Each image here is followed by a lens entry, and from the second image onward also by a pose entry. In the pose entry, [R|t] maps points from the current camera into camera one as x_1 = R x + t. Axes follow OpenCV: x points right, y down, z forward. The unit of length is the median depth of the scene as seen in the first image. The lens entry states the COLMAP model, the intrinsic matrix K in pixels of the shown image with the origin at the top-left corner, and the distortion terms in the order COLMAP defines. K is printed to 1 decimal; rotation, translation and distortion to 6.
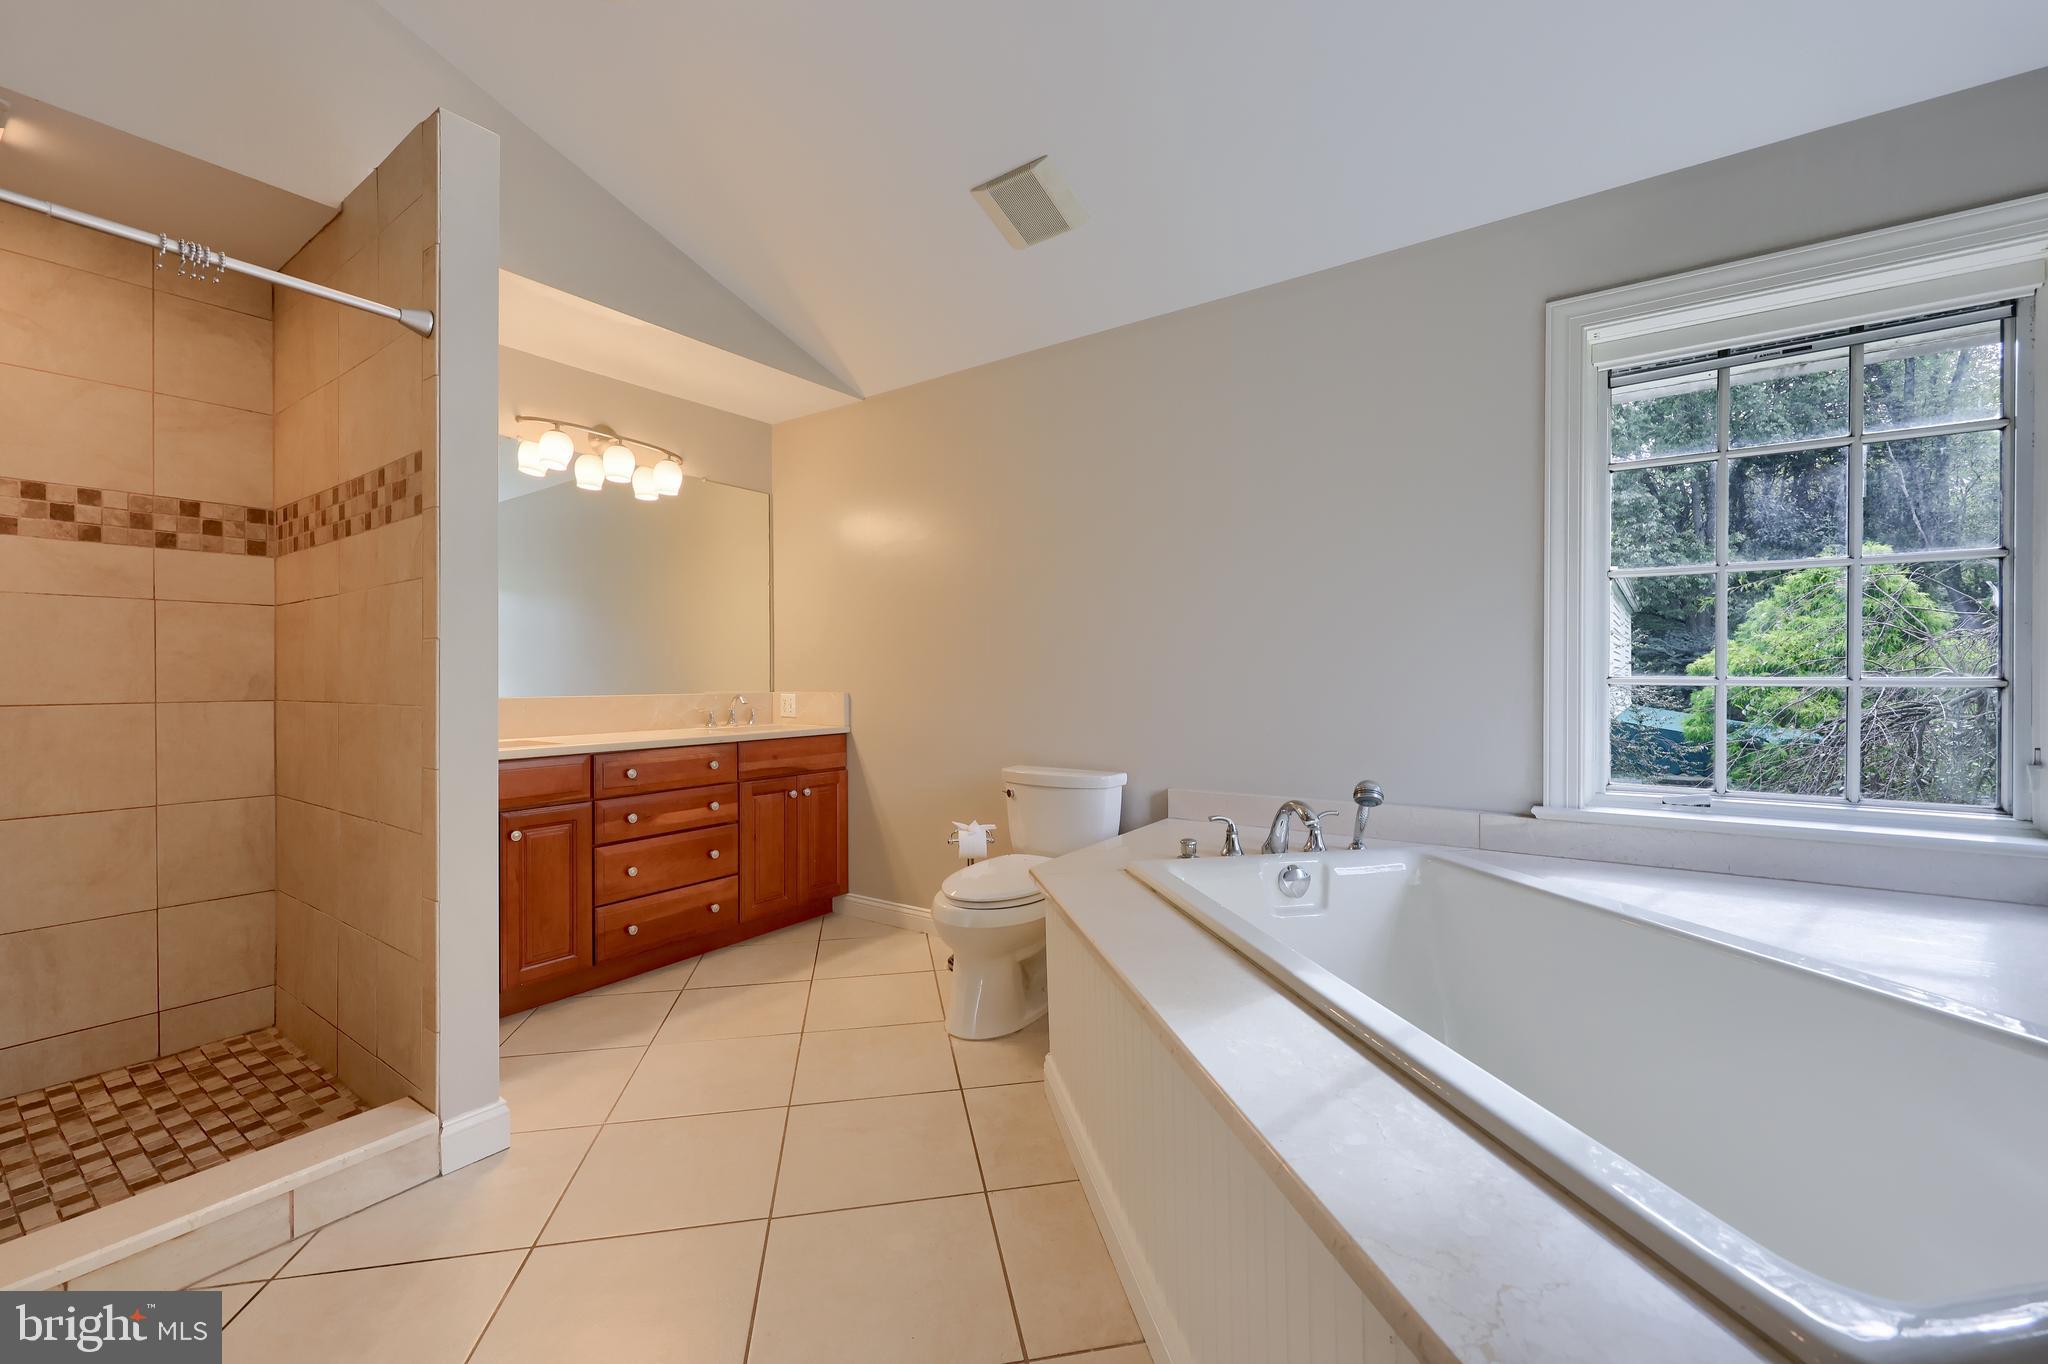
lens RADIAL K [[857.5, 0, 1020.3], [0, 857.5, 682.9], [0, 0, 1]] dist [-0.001050, 0.000046]
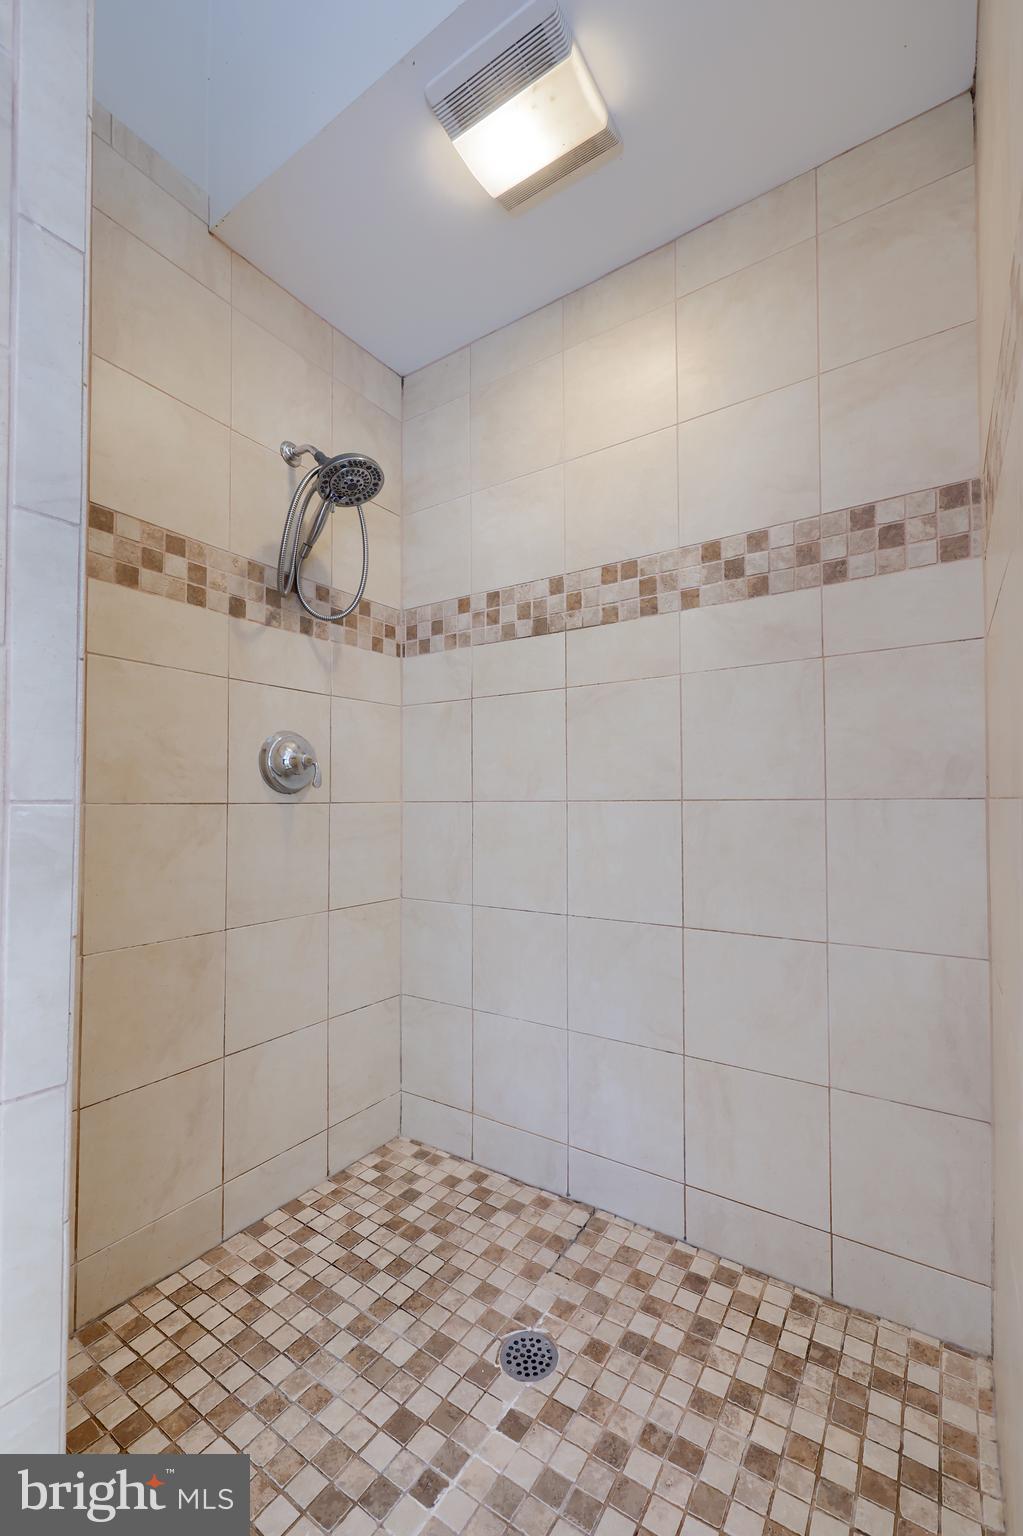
lens RADIAL K [[643.1, 0, 478.8], [0, 643.1, 788.0], [0, 0, 1]] dist [-0.001050, 0.000046]
pose [[0.021671, -0.016509, -0.999629, -0.474860], [-0.003491, 0.999856, -0.016588, 0.023690], [0.999759, 0.003850, 0.021610, 0.697826]]
